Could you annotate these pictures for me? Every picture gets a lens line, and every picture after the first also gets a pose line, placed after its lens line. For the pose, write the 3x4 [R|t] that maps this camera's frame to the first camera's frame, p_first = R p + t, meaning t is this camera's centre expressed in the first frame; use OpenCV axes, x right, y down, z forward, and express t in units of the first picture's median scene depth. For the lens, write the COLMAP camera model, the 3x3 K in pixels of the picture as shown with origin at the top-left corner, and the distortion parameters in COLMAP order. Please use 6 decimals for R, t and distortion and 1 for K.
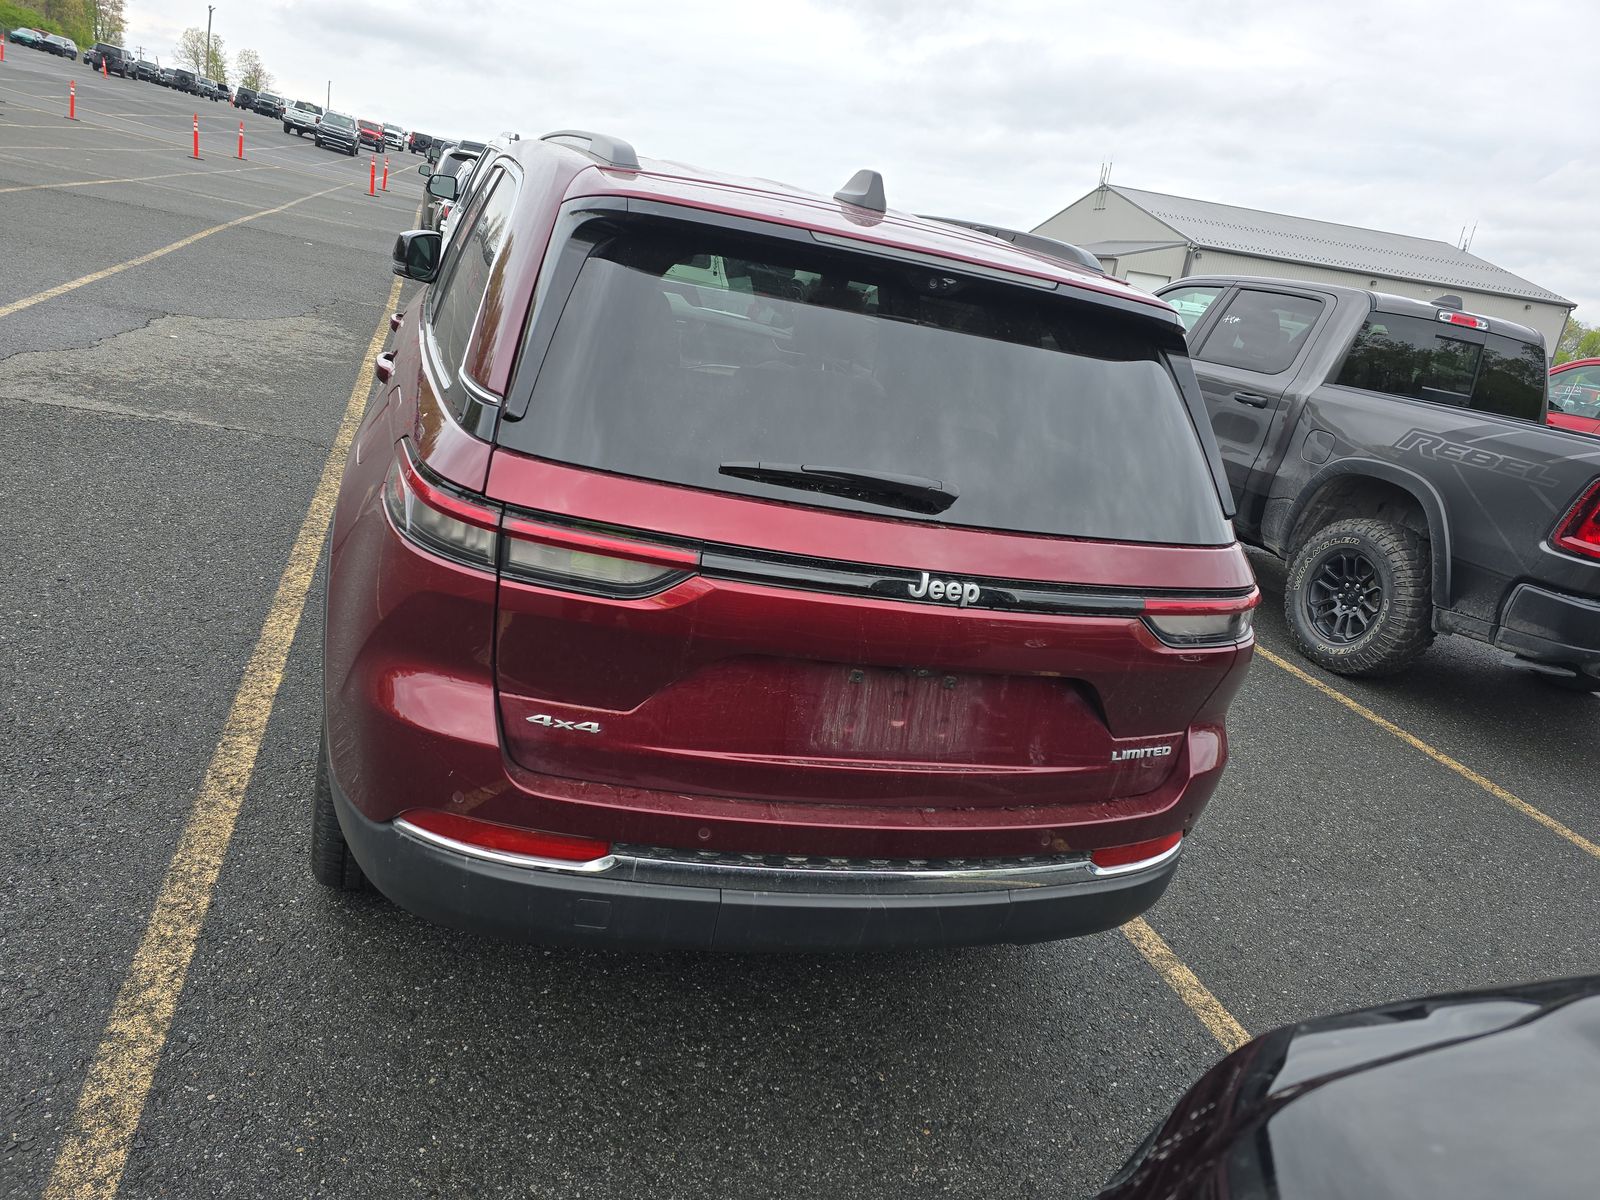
lens RADIAL K [[1064.9, 0, 800.0], [0, 1064.9, 600.0], [0, 0, 1]] dist [0.095177, -0.110372]
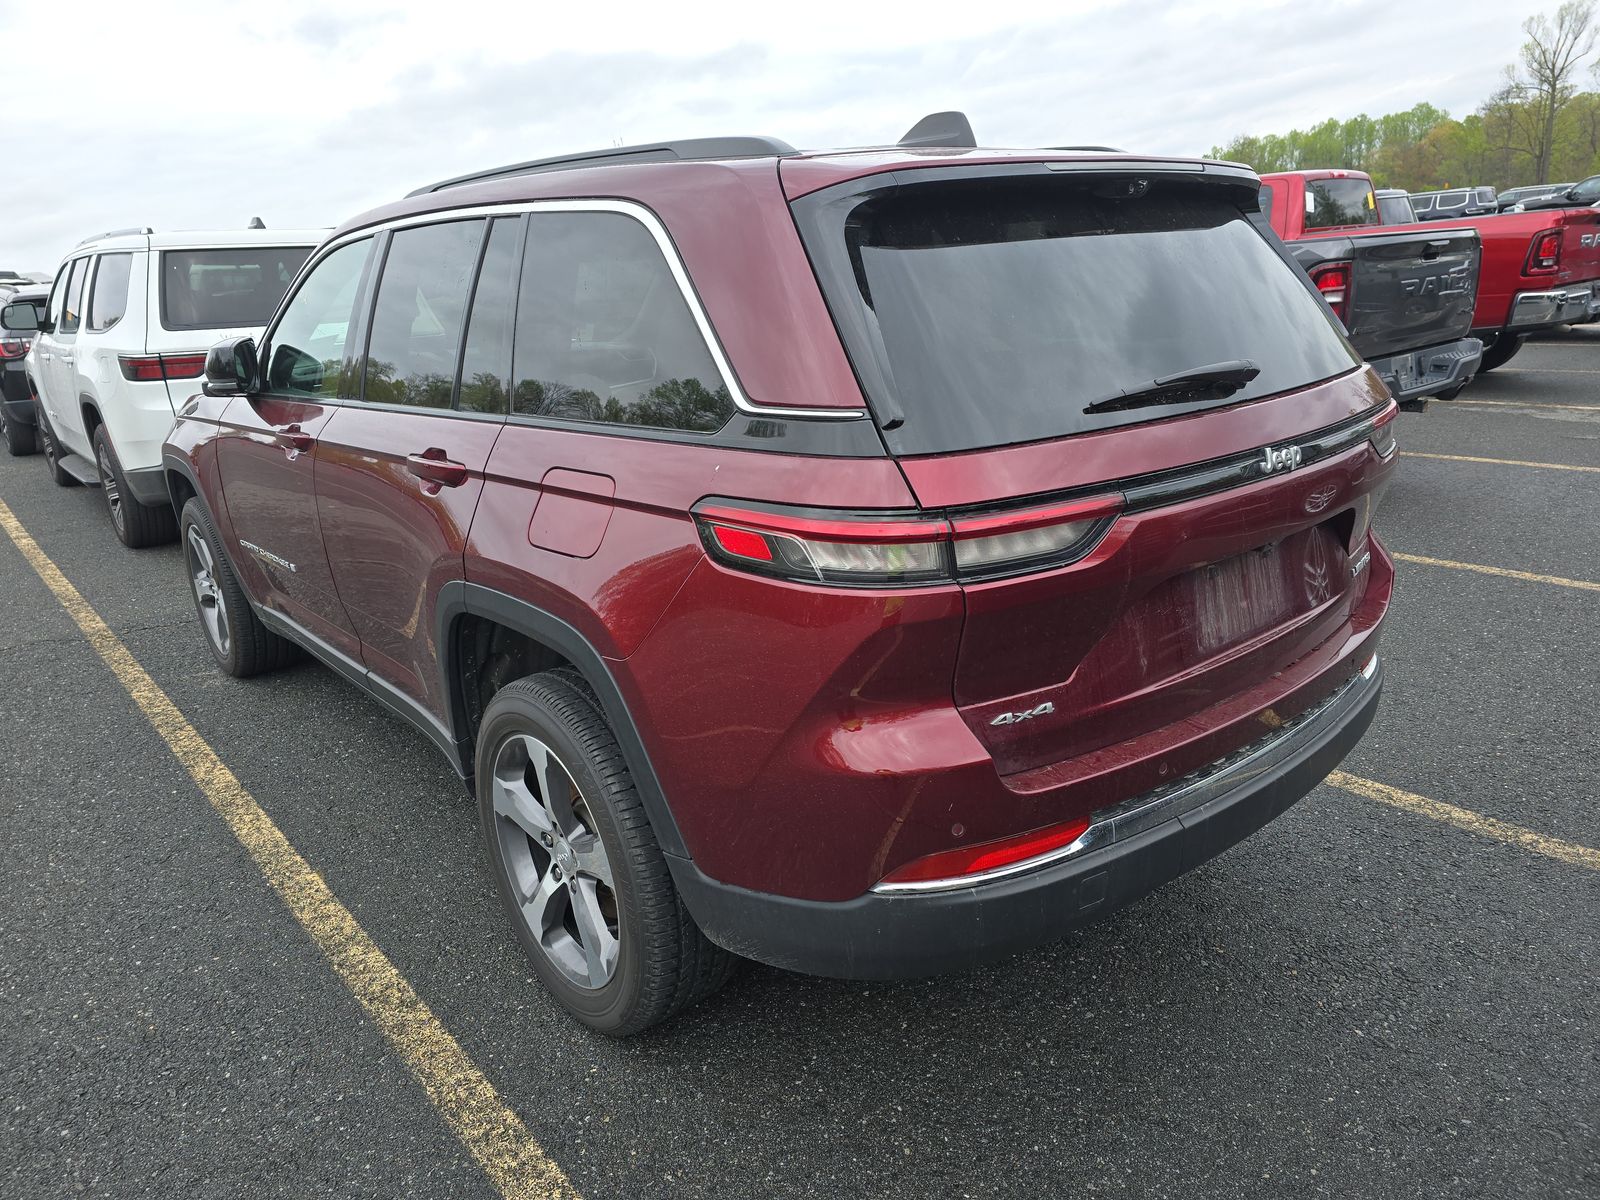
lens RADIAL K [[1064.9, 0, 800.0], [0, 1064.9, 600.0], [0, 0, 1]] dist [0.095177, -0.110372]
pose [[0.891335, -0.348459, 0.289998, -0.588767], [0.345861, 0.936239, 0.061941, -0.099786], [-0.293092, 0.045089, 0.955021, 0.131476]]
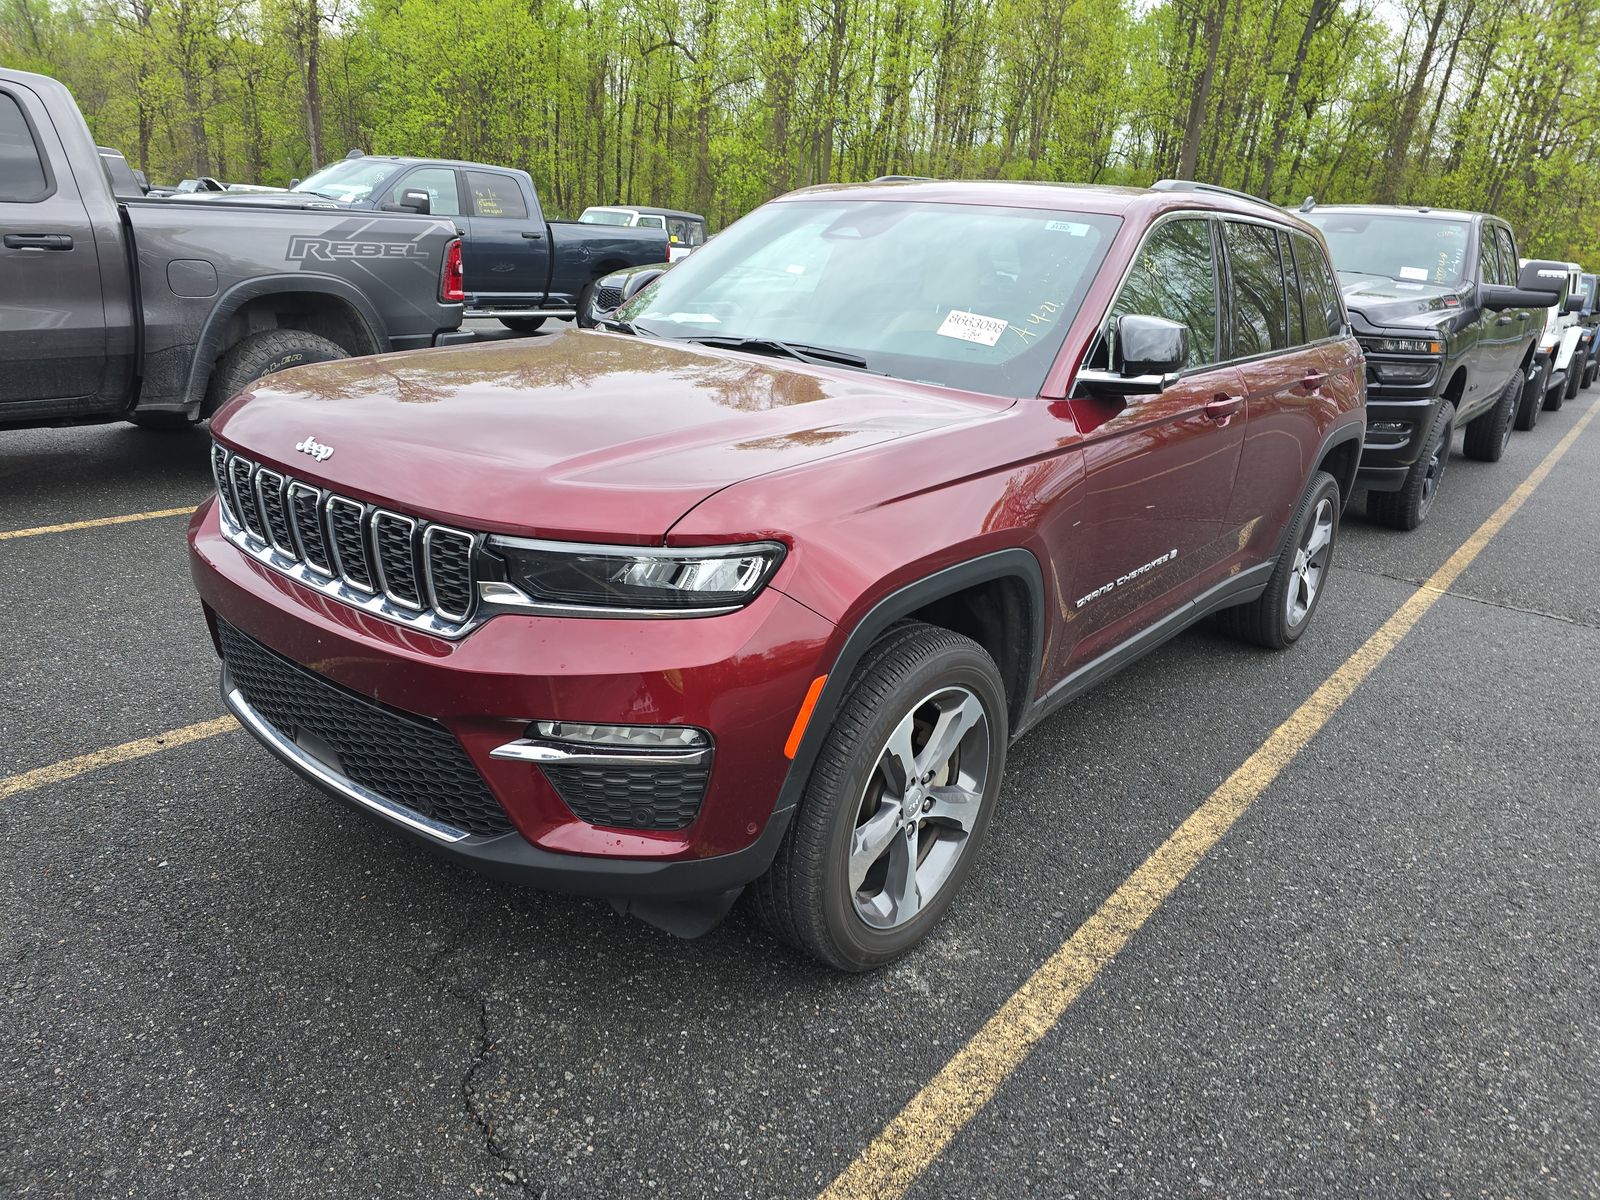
lens RADIAL K [[1064.9, 0, 800.0], [0, 1064.9, 600.0], [0, 0, 1]] dist [0.095177, -0.110372]
pose [[-0.533700, -0.471873, 0.701783, -1.729805], [0.093194, 0.791979, 0.603393, -1.367664], [-0.840523, 0.387433, -0.378704, 3.300029]]
